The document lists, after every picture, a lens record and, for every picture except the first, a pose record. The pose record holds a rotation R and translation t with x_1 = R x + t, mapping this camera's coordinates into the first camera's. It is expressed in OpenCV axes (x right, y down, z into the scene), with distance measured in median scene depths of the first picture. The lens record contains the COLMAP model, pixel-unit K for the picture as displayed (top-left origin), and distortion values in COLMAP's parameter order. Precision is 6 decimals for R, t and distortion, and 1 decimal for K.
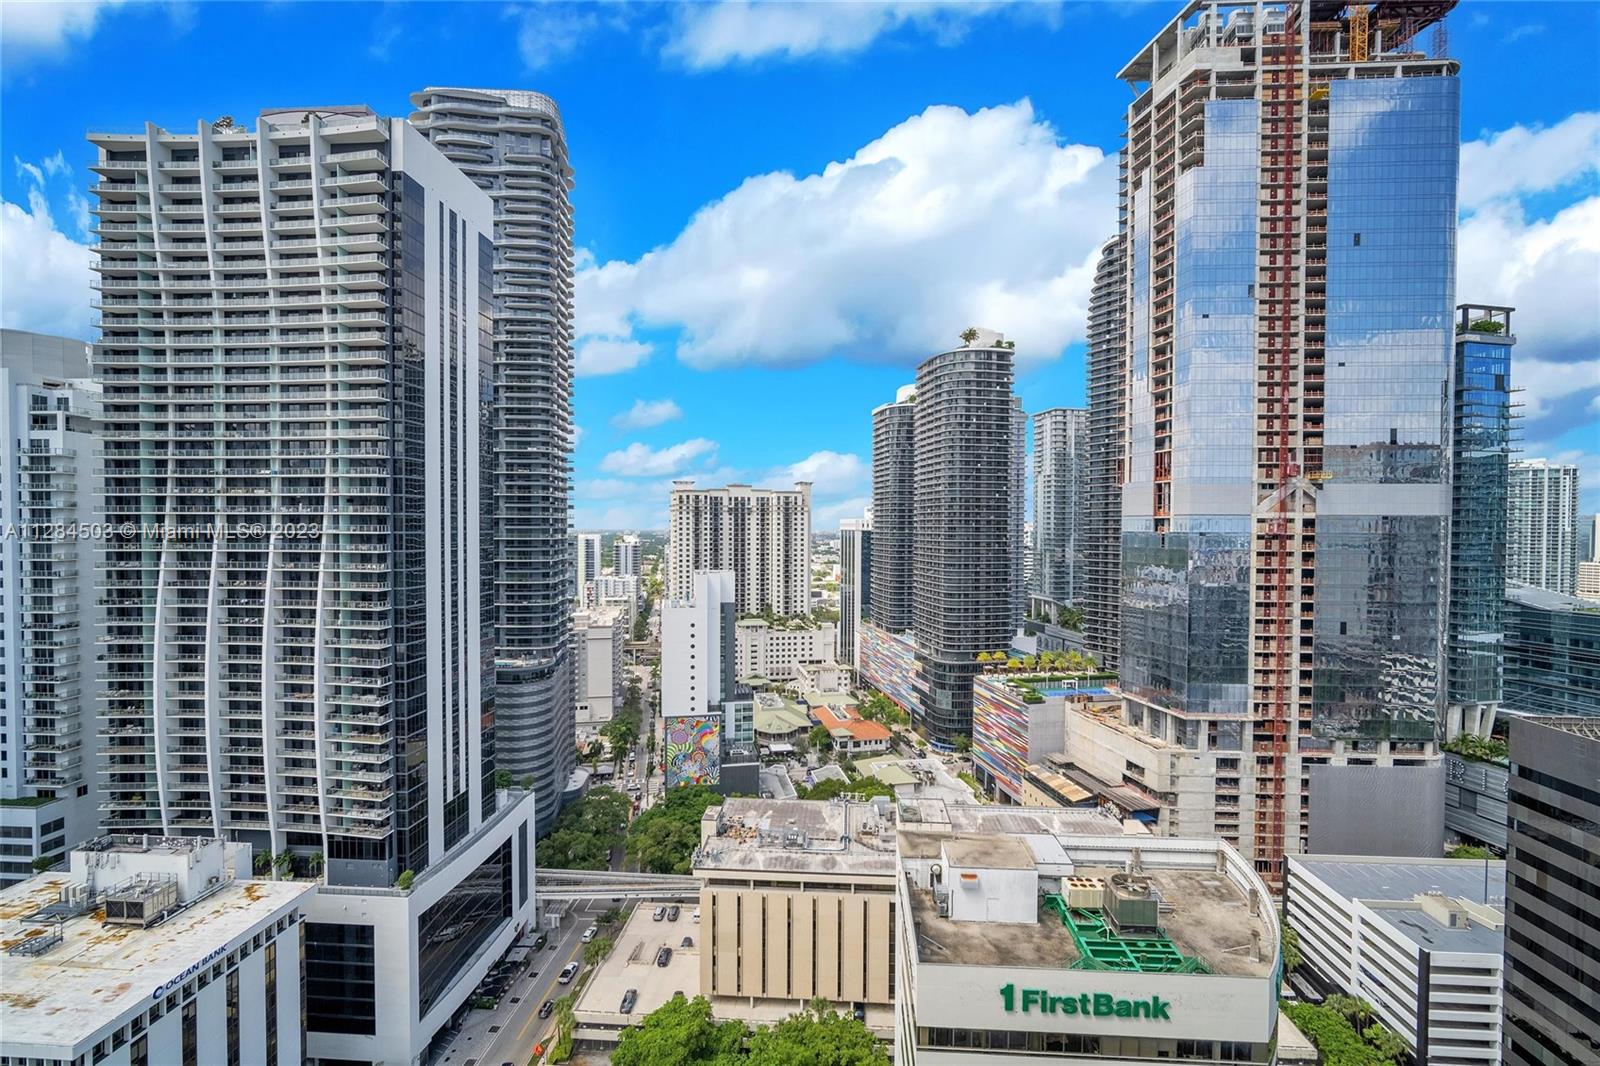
lens RADIAL K [[689.8, 0, 804.0], [0, 689.8, 540.6], [0, 0, 1]] dist [-0.014302, 0.005771]
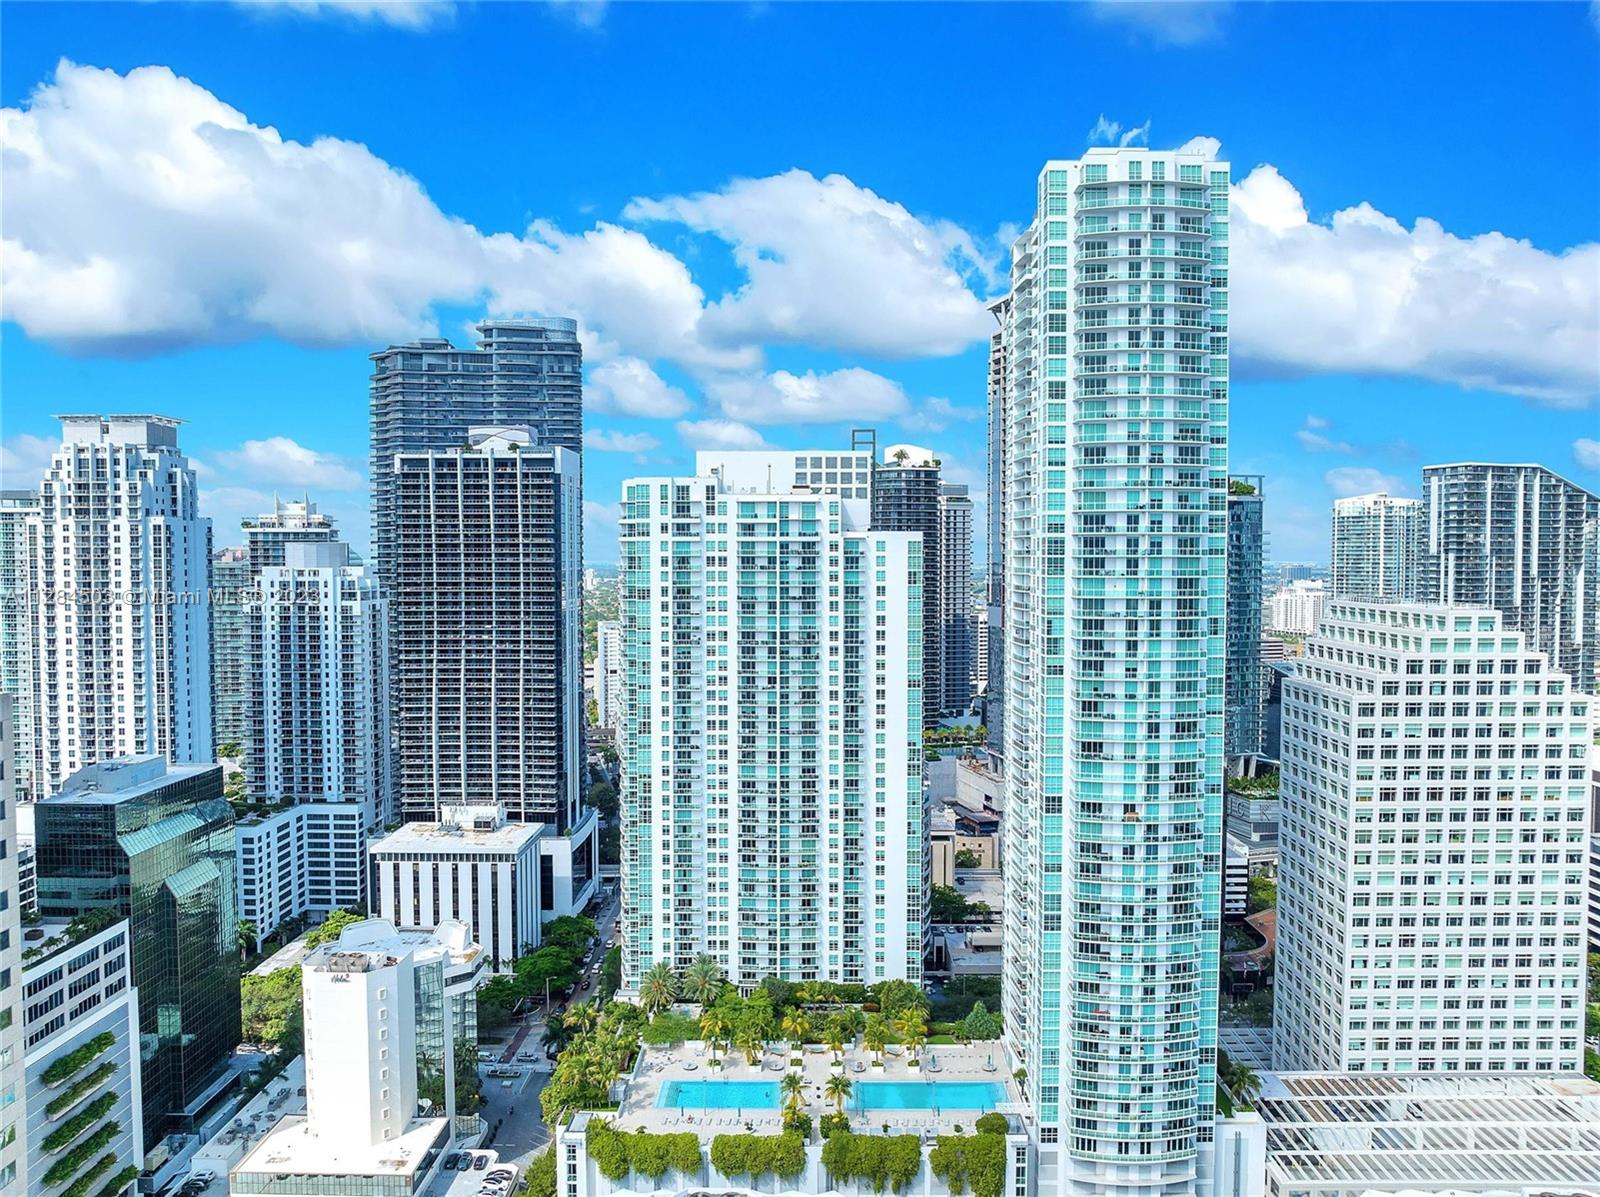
lens RADIAL K [[1125.6, 0, 809.2], [0, 1125.6, 598.1], [0, 0, 1]] dist [-0.032468, 0.002194]
pose [[0.998361, -0.006254, 0.056893, -0.040387], [0.005148, 0.999795, 0.019567, -0.157890], [-0.057004, -0.019242, 0.998189, -1.463699]]
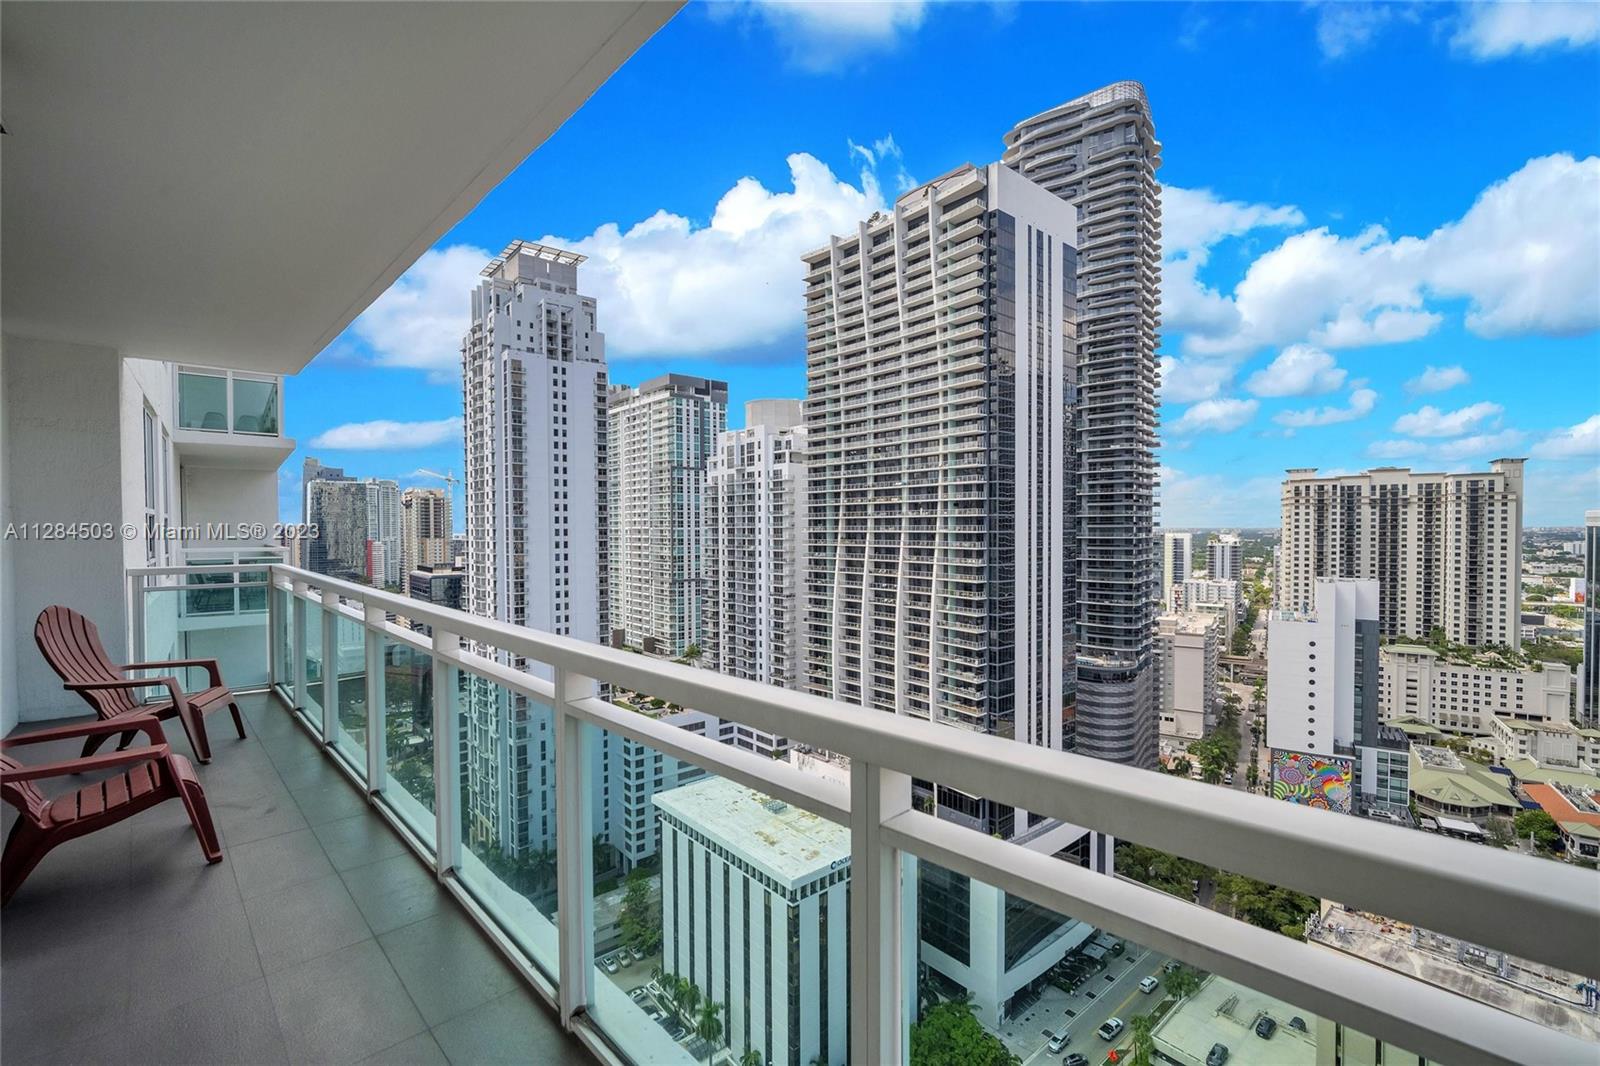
lens RADIAL K [[689.8, 0, 804.0], [0, 689.8, 540.6], [0, 0, 1]] dist [-0.014302, 0.005771]
pose [[0.696169, 0.007184, -0.717842, 0.002800], [-0.006097, 0.999973, 0.004095, 0.000093], [0.717852, 0.001526, 0.696194, -0.005038]]
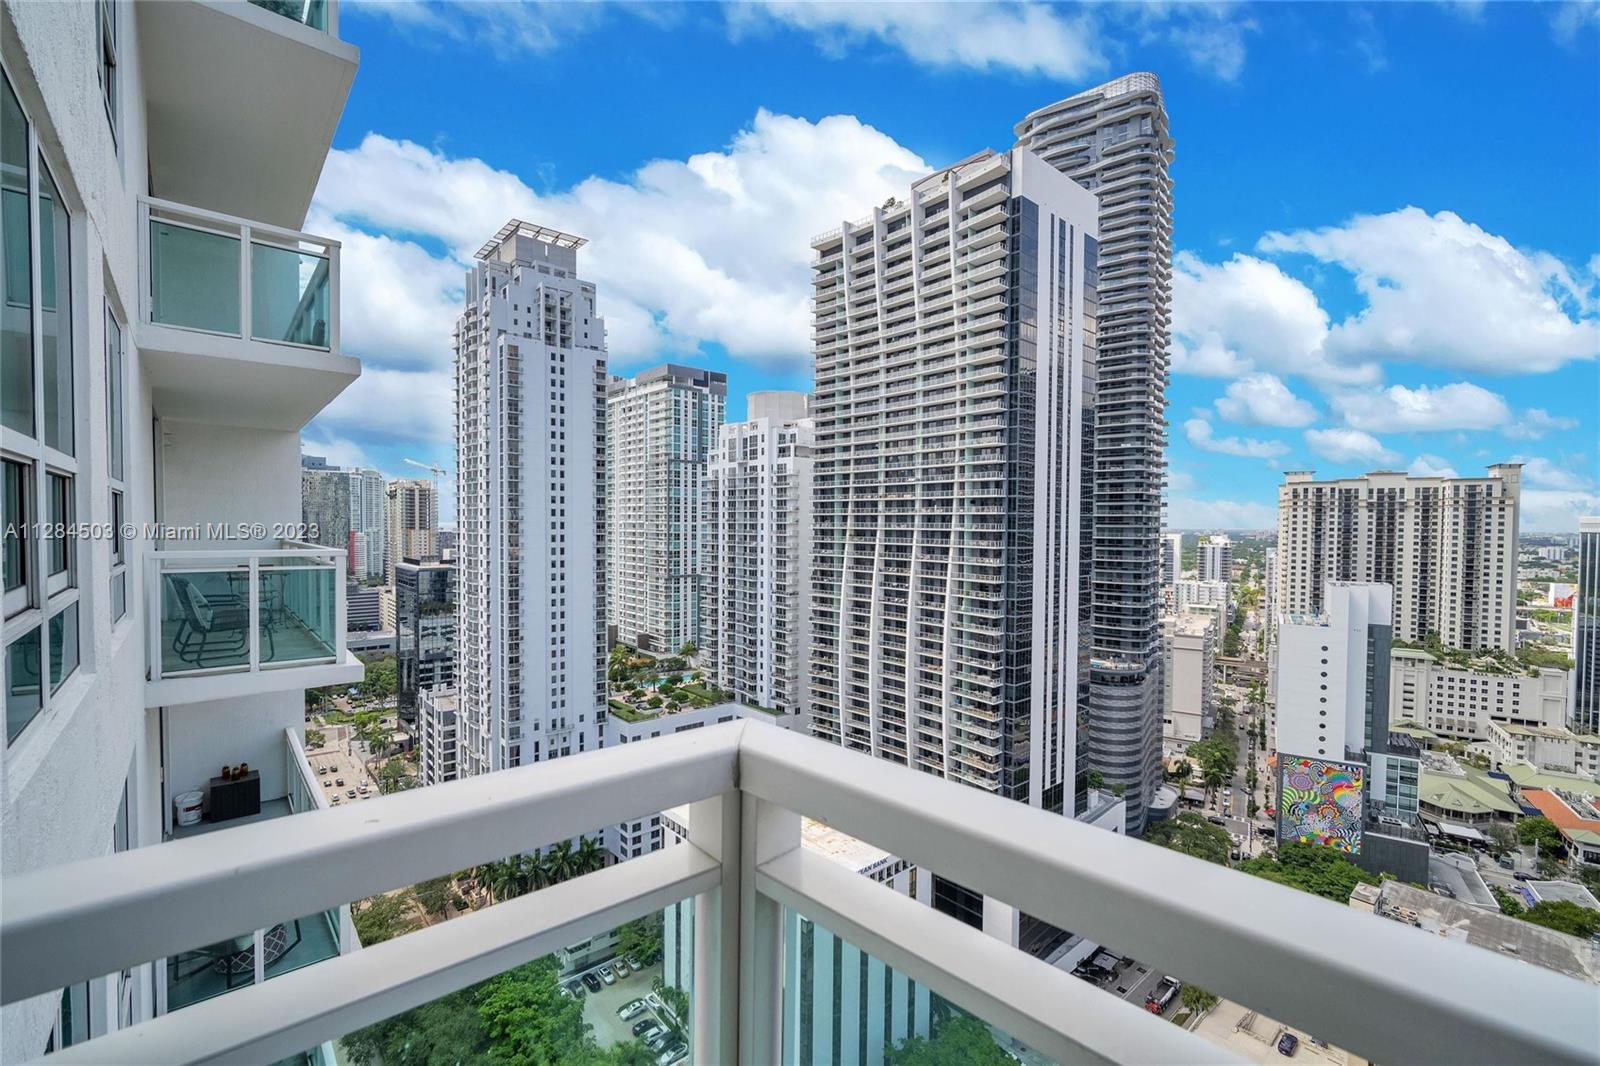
lens RADIAL K [[689.8, 0, 804.0], [0, 689.8, 540.6], [0, 0, 1]] dist [-0.014302, 0.005771]
pose [[0.709663, 0.019827, -0.704262, -0.036781], [-0.018517, 0.999784, 0.009489, -0.000037], [0.704298, 0.006307, 0.709877, -0.003306]]
